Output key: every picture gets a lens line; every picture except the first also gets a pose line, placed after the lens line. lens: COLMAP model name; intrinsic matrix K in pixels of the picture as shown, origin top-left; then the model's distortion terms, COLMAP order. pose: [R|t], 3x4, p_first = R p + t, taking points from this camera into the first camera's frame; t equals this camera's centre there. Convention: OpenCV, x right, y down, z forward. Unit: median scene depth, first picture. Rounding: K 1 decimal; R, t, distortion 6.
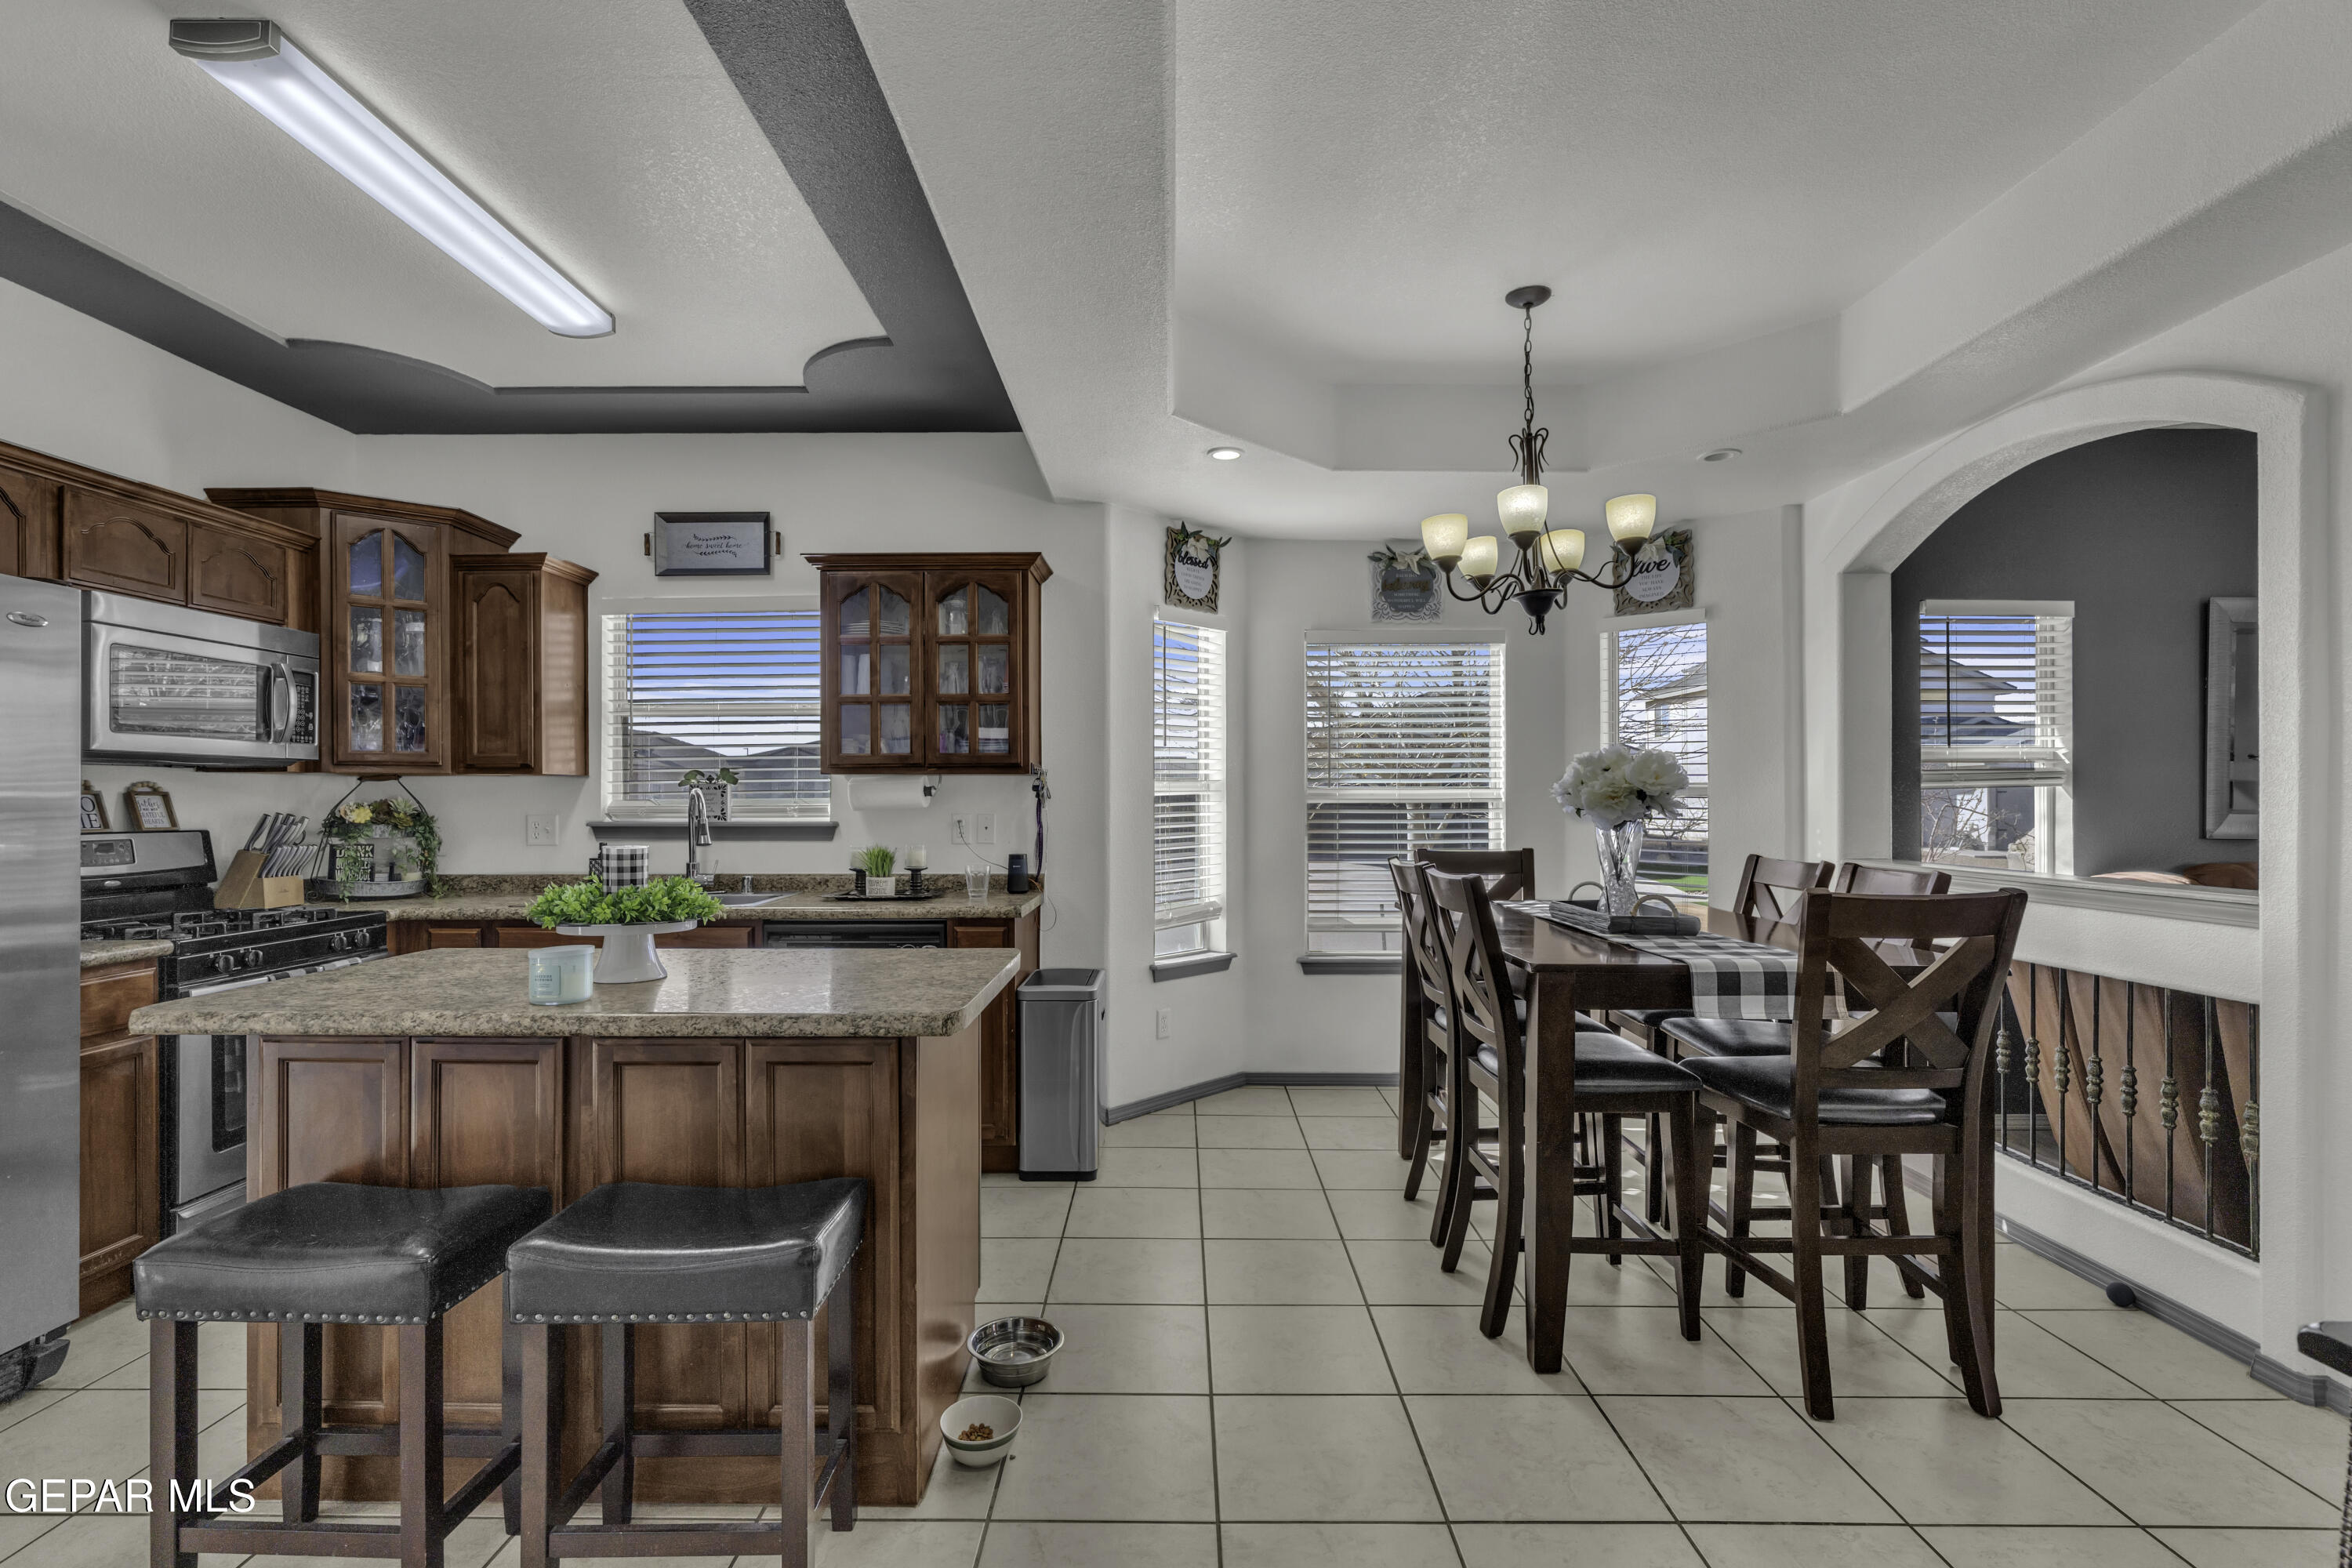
lens RADIAL K [[1065.4, 0, 1176.5], [0, 1065.4, 796.5], [0, 0, 1]] dist [-0.008610, 0.001538]
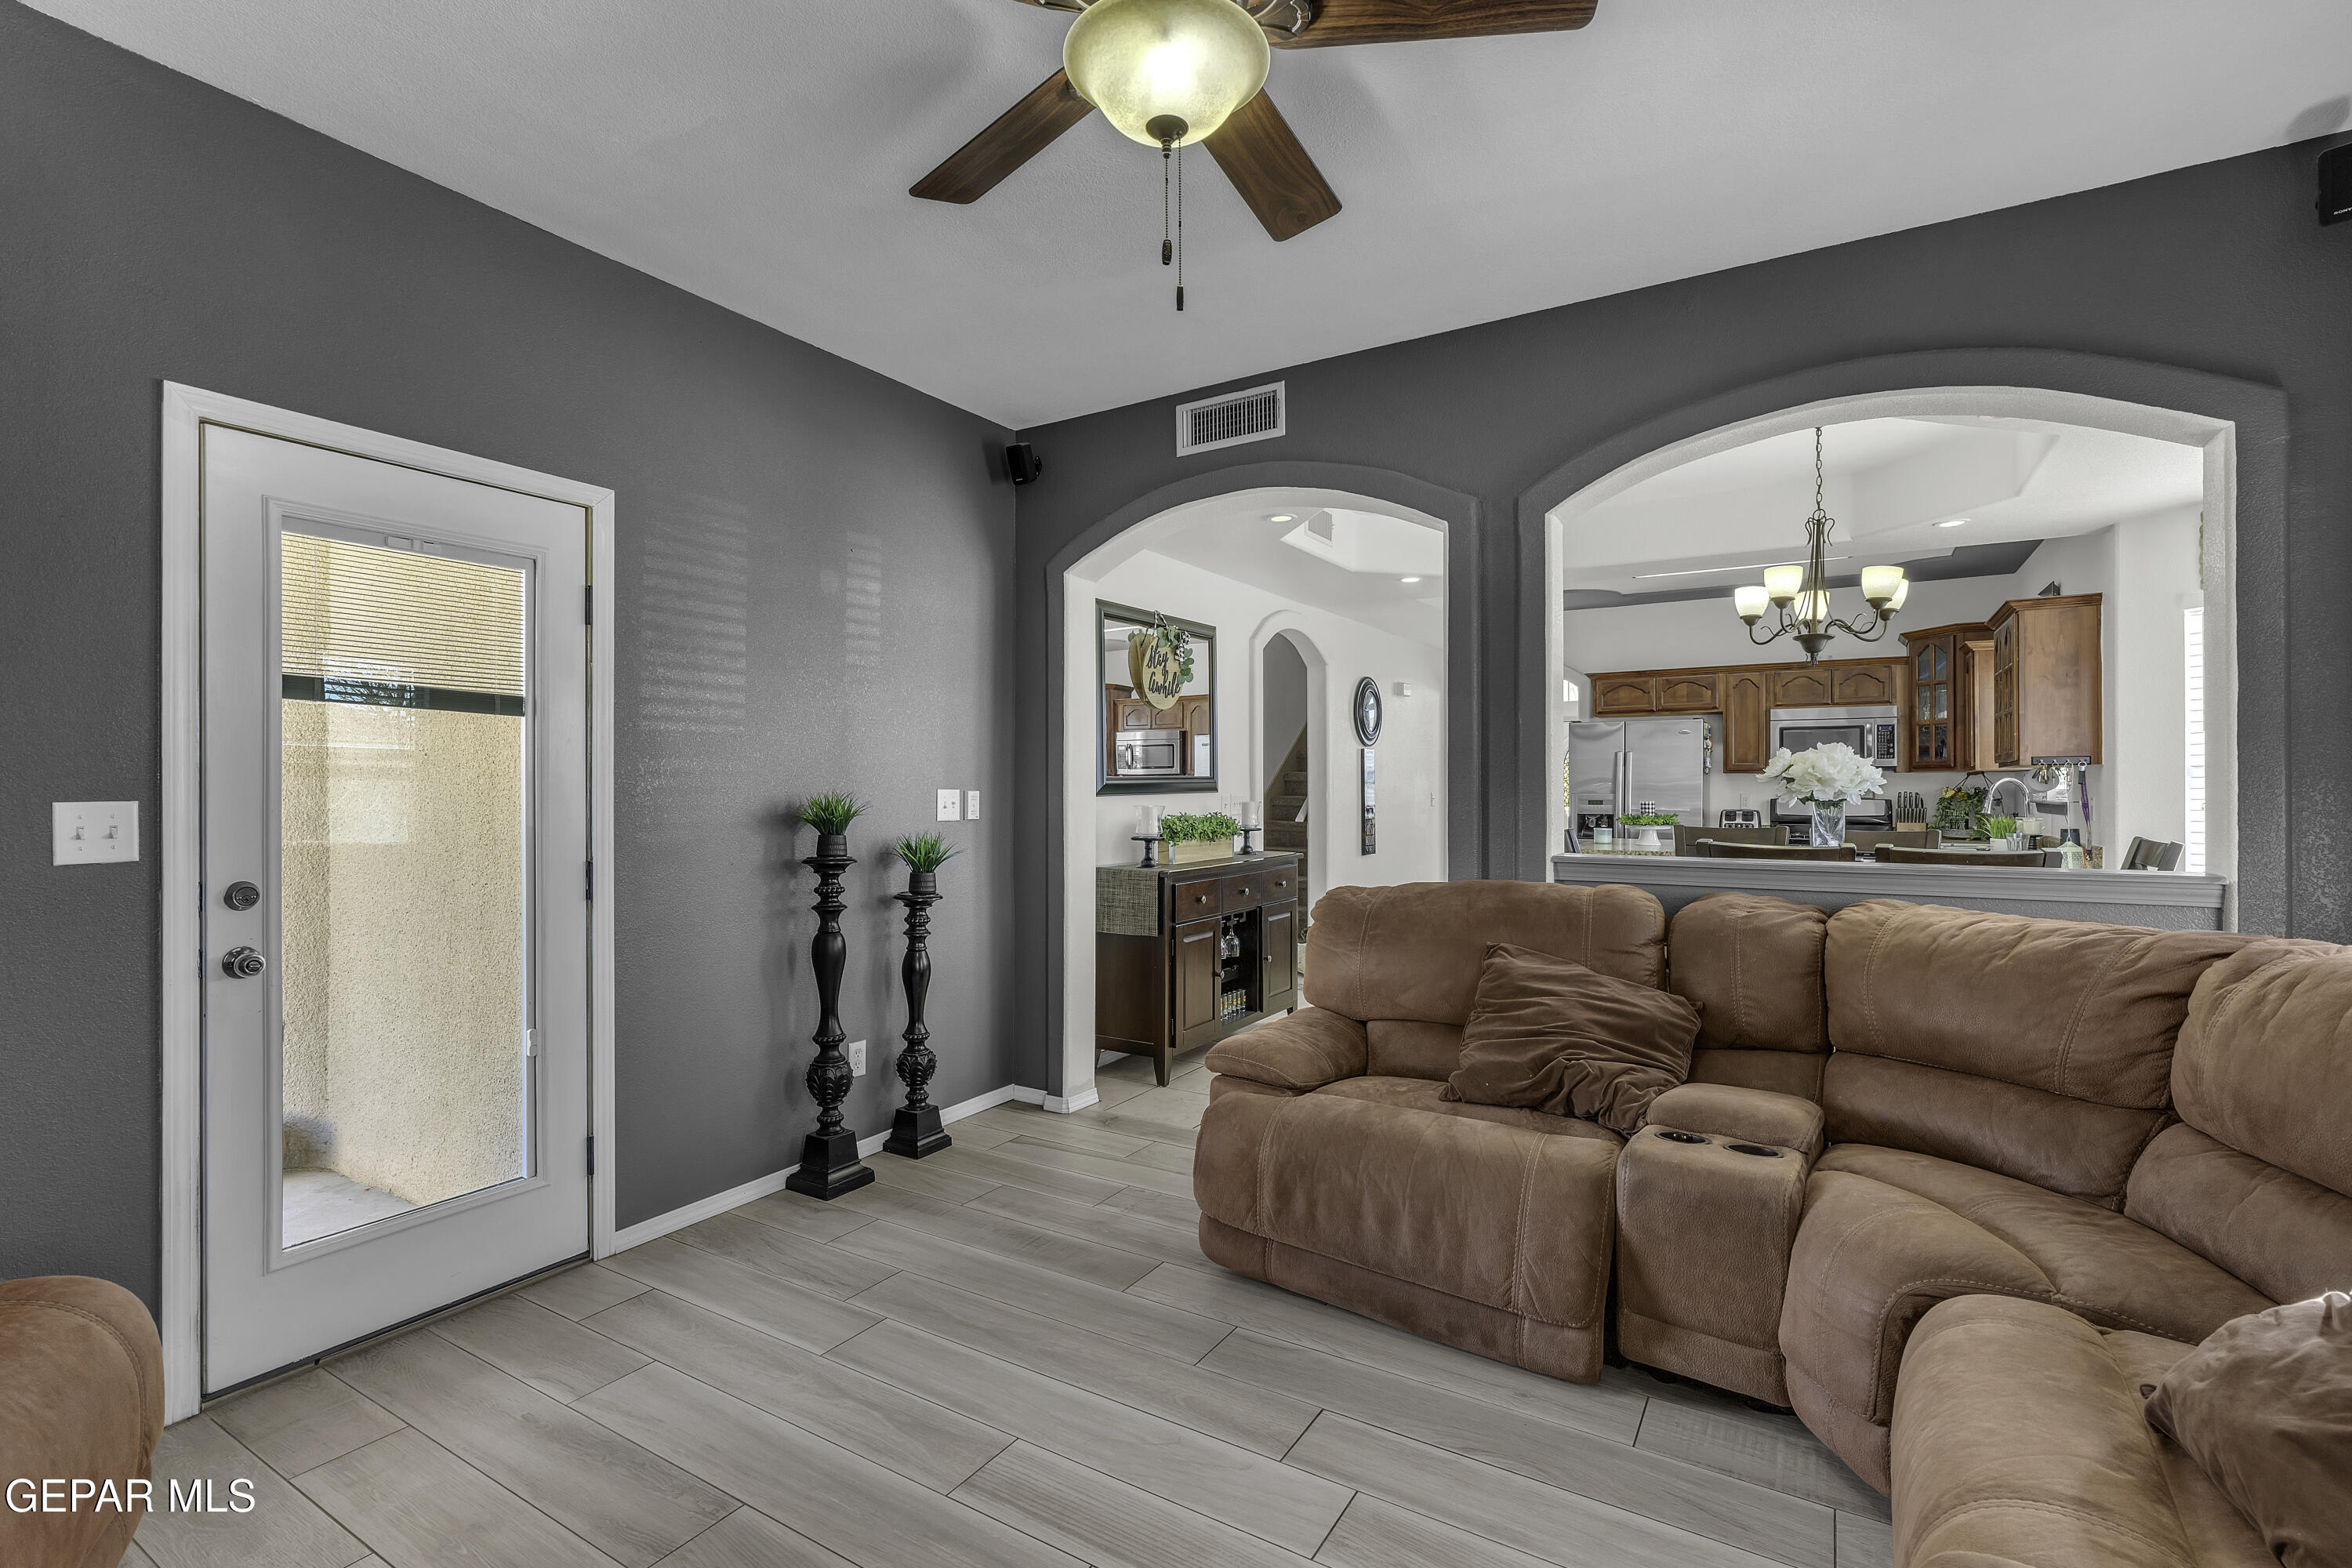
lens RADIAL K [[1065.4, 0, 1171.3], [0, 1065.4, 788.0], [0, 0, 1]] dist [-0.008610, 0.001538]
pose [[-0.525833, 0.002773, -0.850583, 1.531388], [0.003993, 0.999992, 0.000791, 0.001140], [0.850578, -0.002981, -0.525840, 0.800970]]
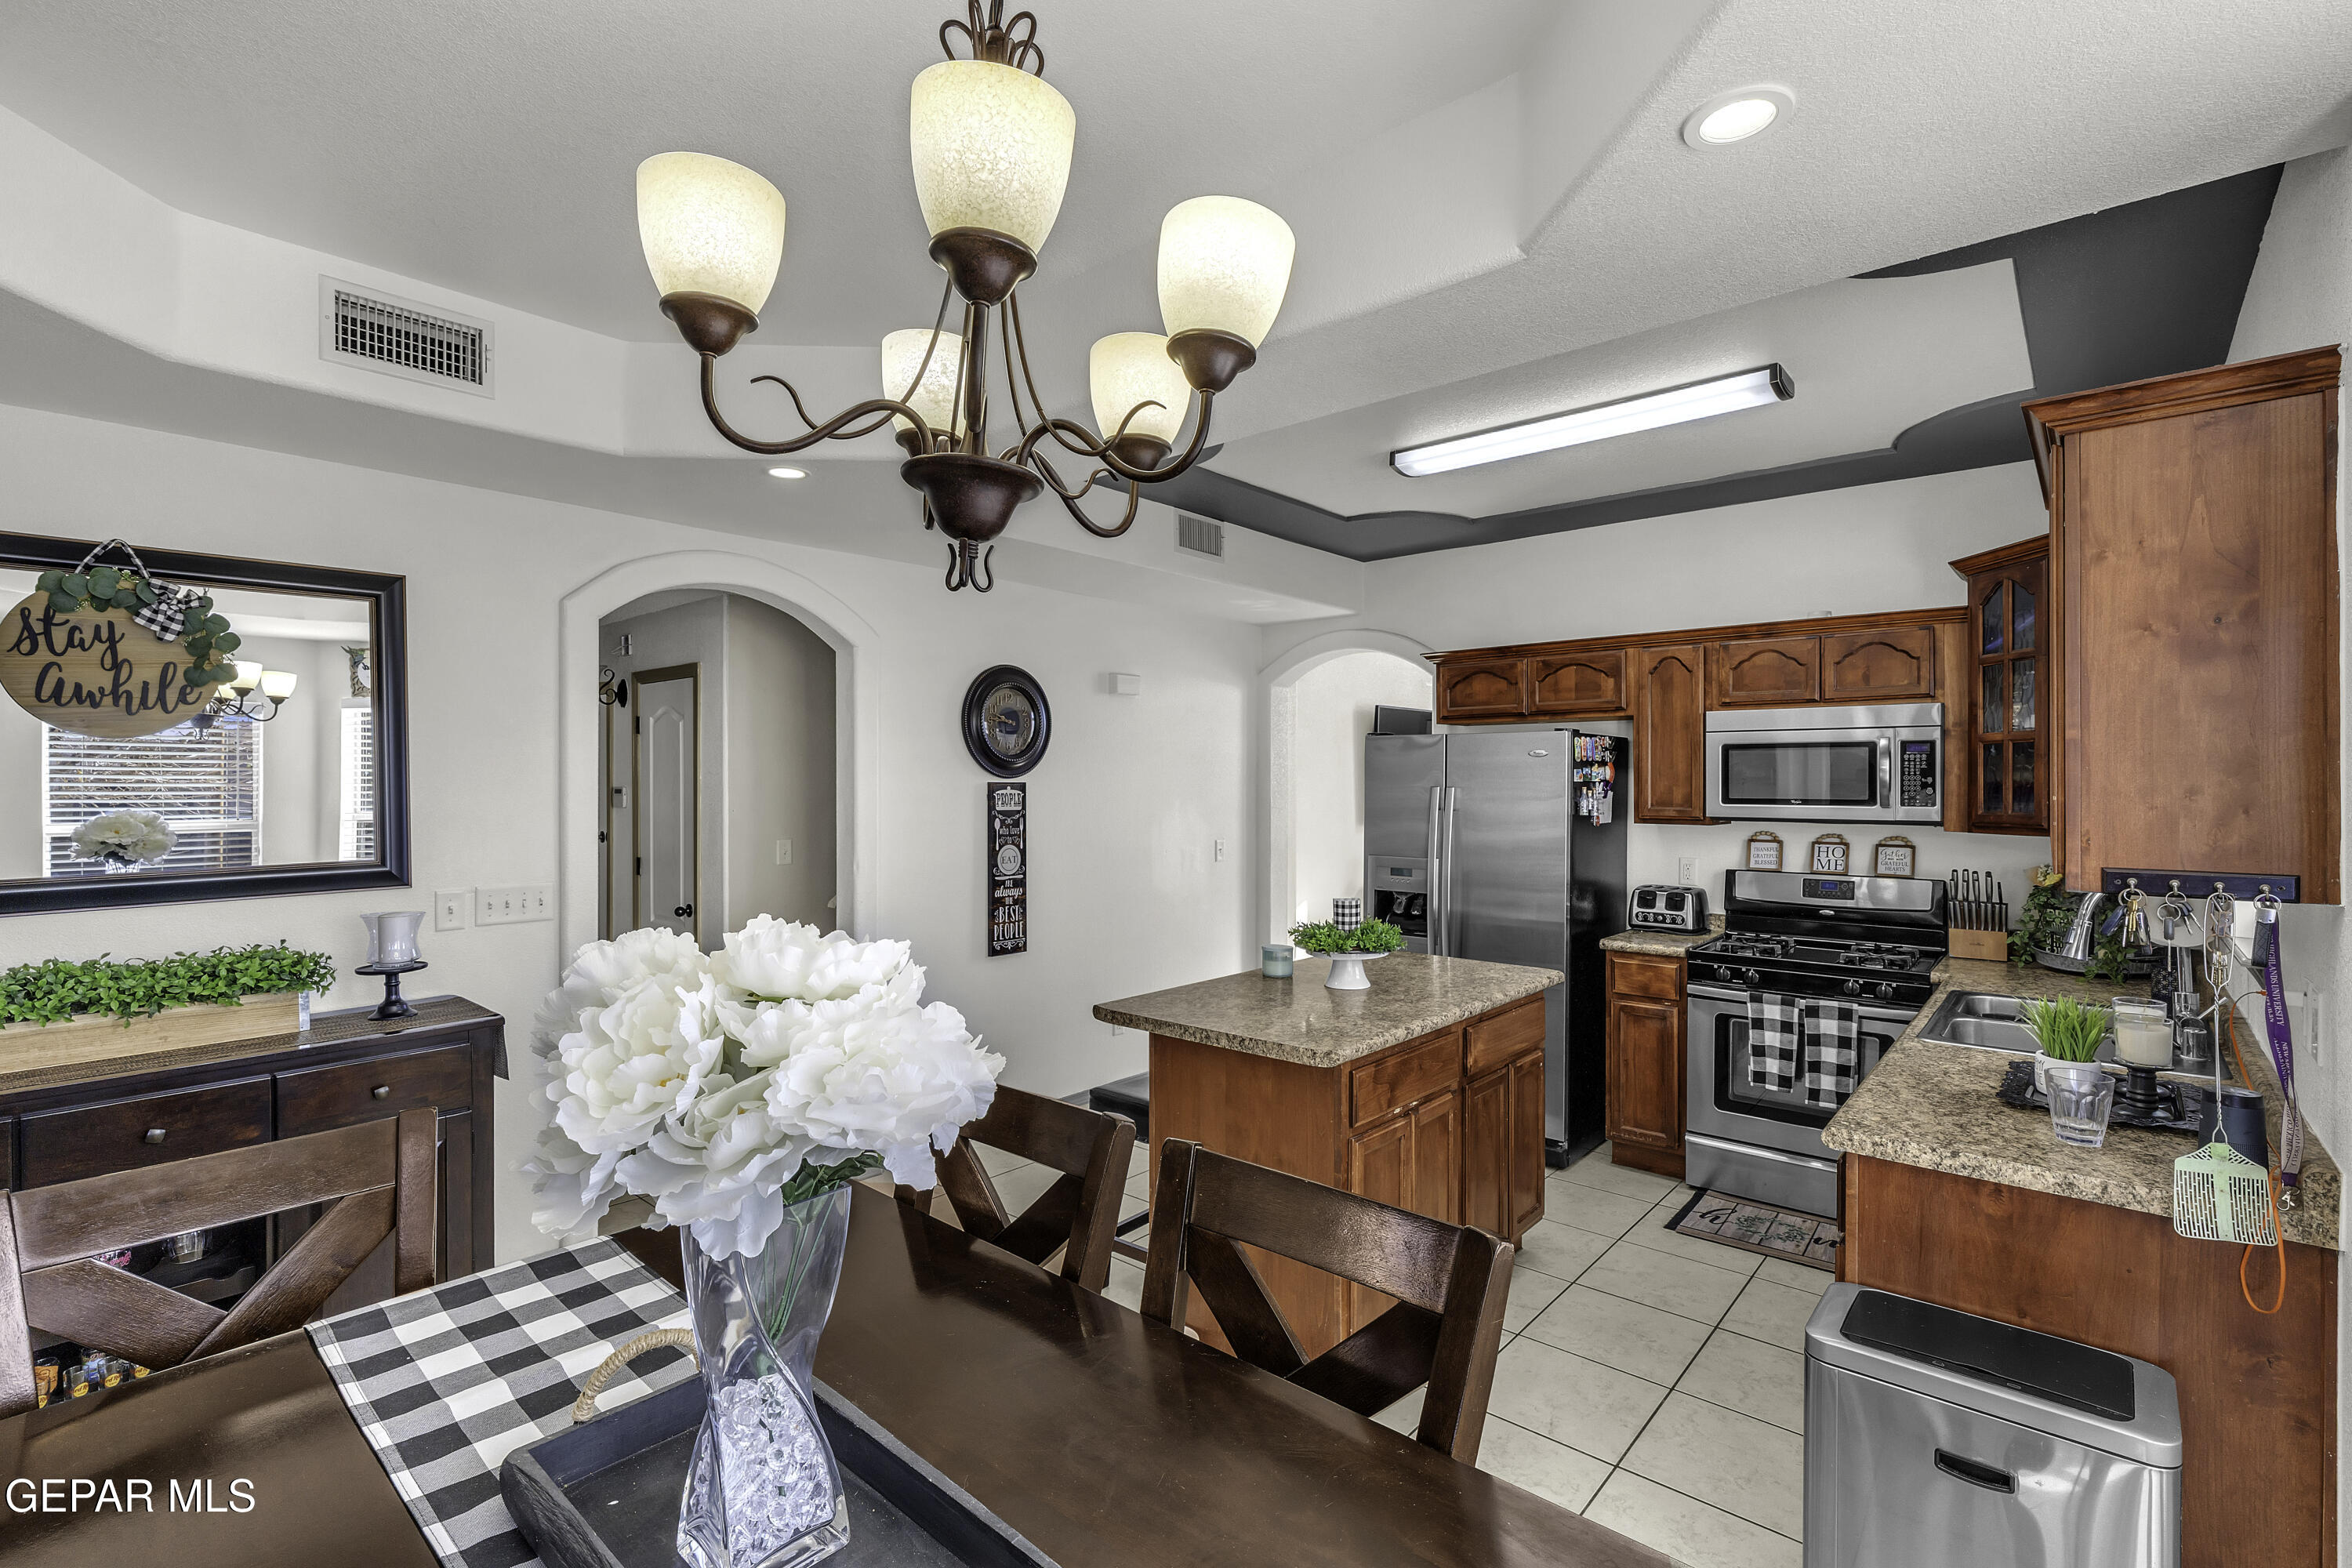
lens RADIAL K [[1065.4, 0, 1171.3], [0, 1065.4, 783.7], [0, 0, 1]] dist [-0.008610, 0.001538]
pose [[-0.660715, 0.002816, -0.750631, 0.443135], [0.002703, 0.999995, 0.001373, -0.068200], [0.750632, -0.001122, -0.660720, 1.016354]]
